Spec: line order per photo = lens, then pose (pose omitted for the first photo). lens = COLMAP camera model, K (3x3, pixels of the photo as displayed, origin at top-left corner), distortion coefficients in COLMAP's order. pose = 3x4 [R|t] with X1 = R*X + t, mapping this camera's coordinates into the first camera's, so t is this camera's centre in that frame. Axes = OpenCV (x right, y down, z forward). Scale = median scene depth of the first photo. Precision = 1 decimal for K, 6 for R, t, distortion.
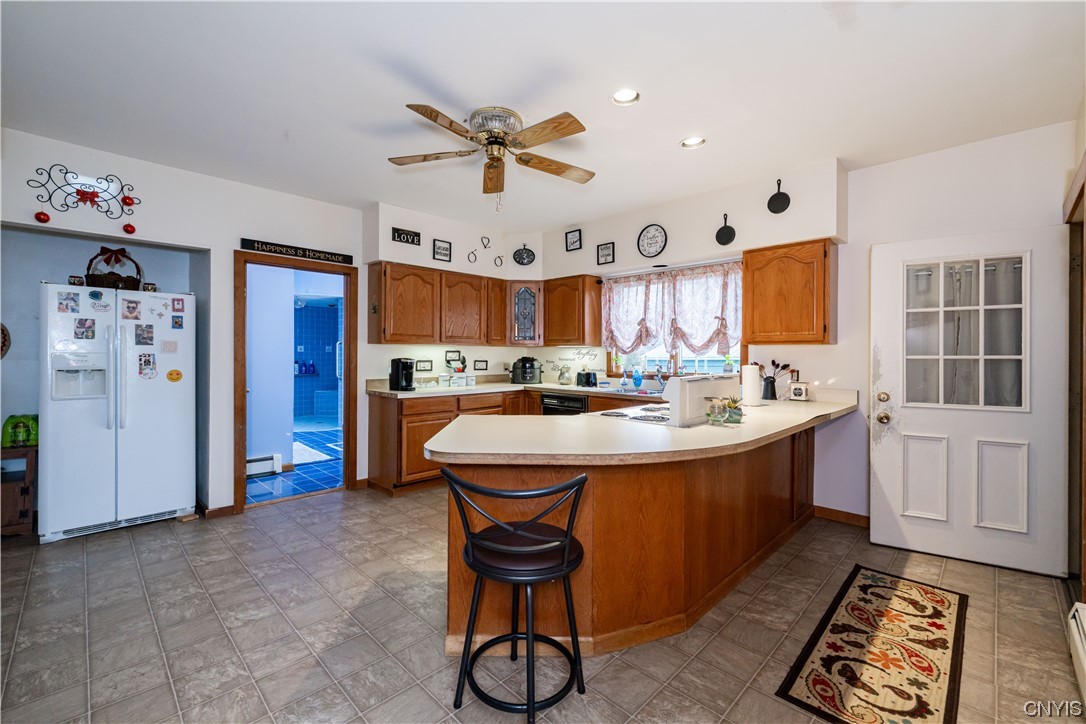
lens RADIAL K [[457.4, 0, 545.0], [0, 457.4, 355.1], [0, 0, 1]] dist [-0.001167, -0.000146]
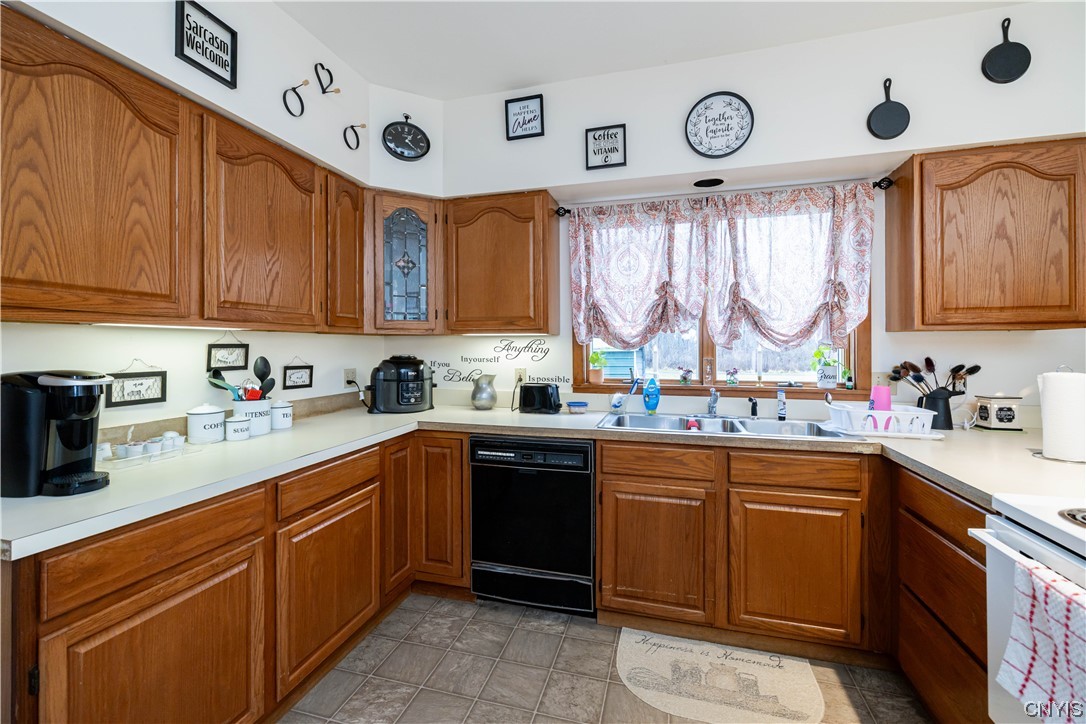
lens RADIAL K [[470.7, 0, 535.8], [0, 470.7, 346.7], [0, 0, 1]] dist [0.002278, -0.000070]
pose [[0.884668, -0.006904, 0.466171, -0.169605], [0.008200, 0.999966, -0.000752, -0.005151], [-0.466150, 0.004488, 0.884694, 0.567619]]
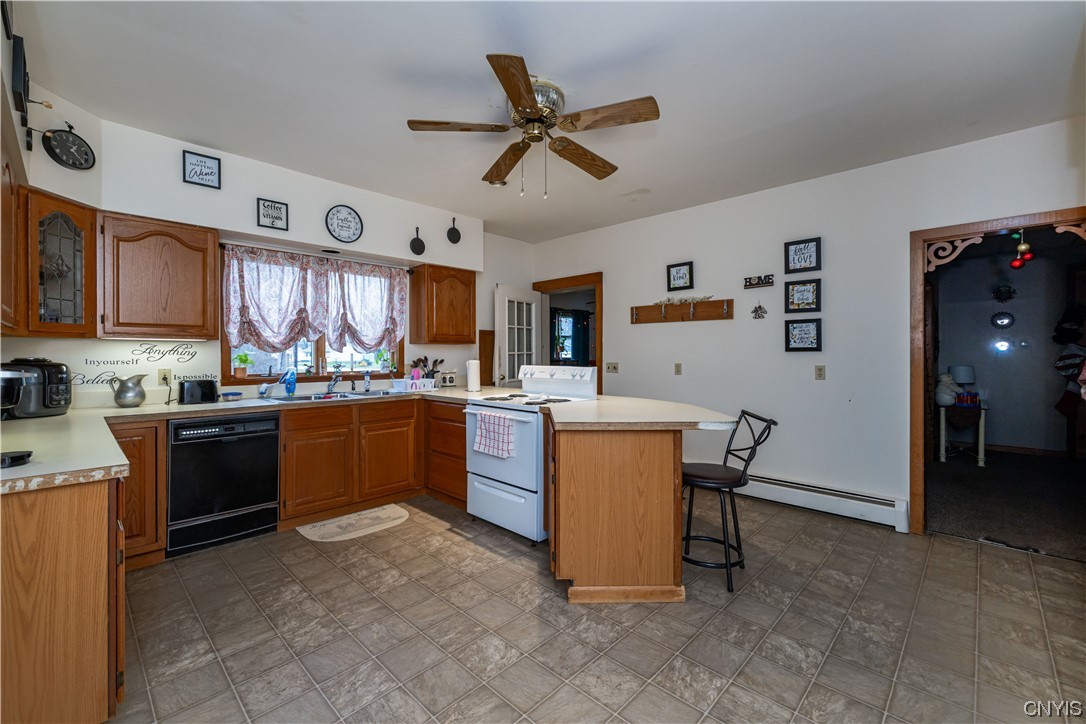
lens RADIAL K [[452.9, 0, 535.1], [0, 452.9, 351.0], [0, 0, 1]] dist [0.000576, 0.000115]
pose [[0.004889, -0.001340, 0.999987, -0.572943], [0.003608, 0.999993, 0.001322, -0.003289], [-0.999982, 0.003601, 0.004894, 0.562254]]
